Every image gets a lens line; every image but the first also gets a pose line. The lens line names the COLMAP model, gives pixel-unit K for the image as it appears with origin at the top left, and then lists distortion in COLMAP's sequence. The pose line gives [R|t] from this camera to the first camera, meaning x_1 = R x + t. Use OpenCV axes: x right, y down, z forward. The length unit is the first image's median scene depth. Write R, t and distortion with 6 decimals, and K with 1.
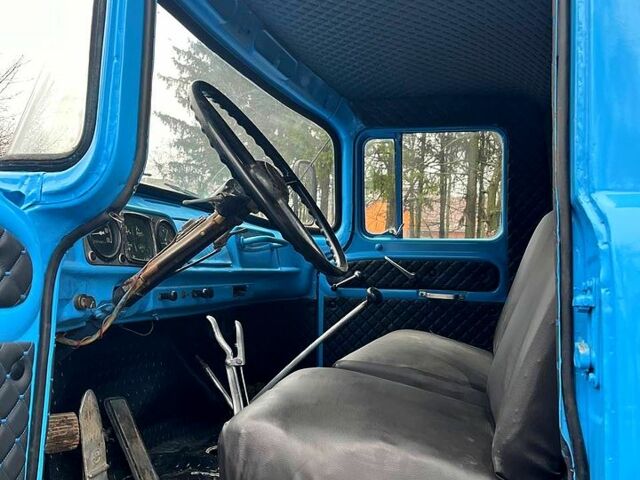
lens RADIAL K [[503.5, 0, 320.0], [0, 503.5, 240.0], [0, 0, 1]] dist [-0.001594, -0.009693]
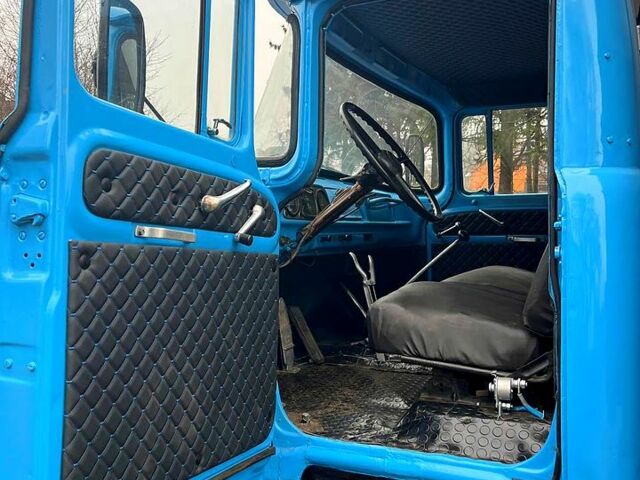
lens RADIAL K [[669.5, 0, 320.3], [0, 669.5, 261.9], [0, 0, 1]] dist [0.039886, -0.006764]
pose [[0.983185, -0.021981, -0.181285, 0.051896], [0.038216, 0.995514, 0.086552, 0.002973], [0.178569, -0.092025, 0.979614, -0.995079]]
